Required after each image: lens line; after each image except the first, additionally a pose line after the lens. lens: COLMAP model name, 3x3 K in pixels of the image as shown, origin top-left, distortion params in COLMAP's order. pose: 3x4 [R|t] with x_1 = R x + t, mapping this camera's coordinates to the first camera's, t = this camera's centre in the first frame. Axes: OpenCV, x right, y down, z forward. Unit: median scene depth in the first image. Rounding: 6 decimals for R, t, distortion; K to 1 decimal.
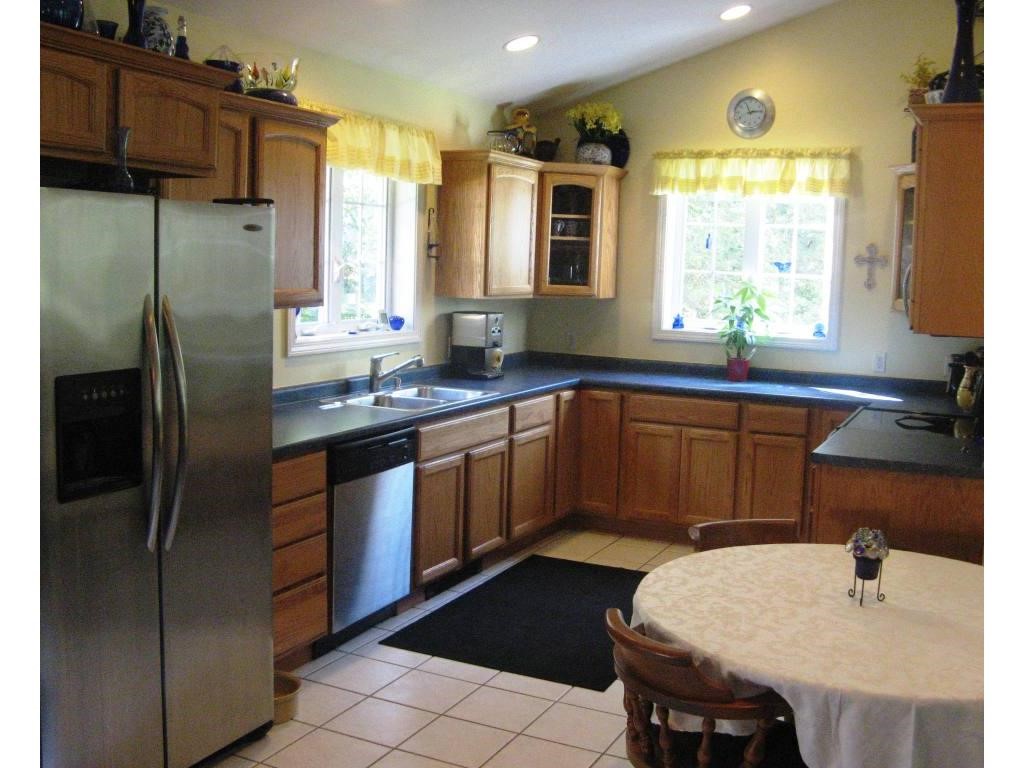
lens RADIAL K [[1054.4, 0, 512.0], [0, 1054.4, 384.0], [0, 0, 1]] dist [-0.160087, 0.007030]
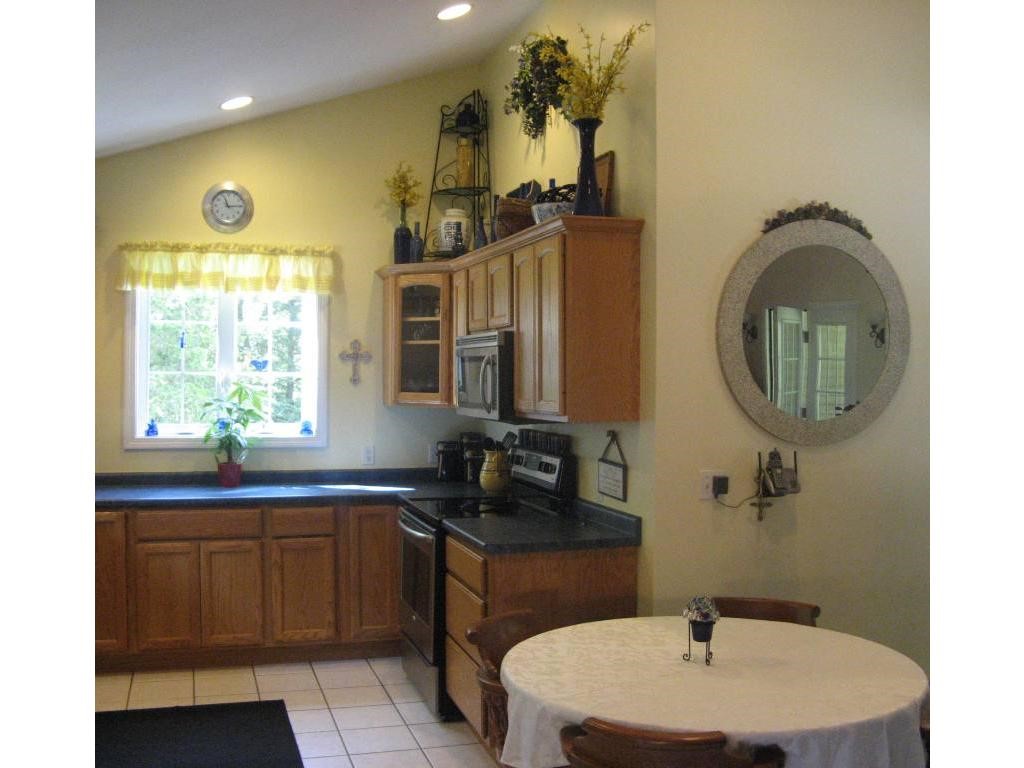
lens RADIAL K [[1069.3, 0, 512.0], [0, 1069.3, 384.0], [0, 0, 1]] dist [-0.117112, 0.013905]
pose [[0.733483, -0.031731, 0.678967, -0.253238], [0.093024, 0.994197, -0.054029, -0.020198], [-0.673312, 0.102790, 0.732178, 0.118560]]
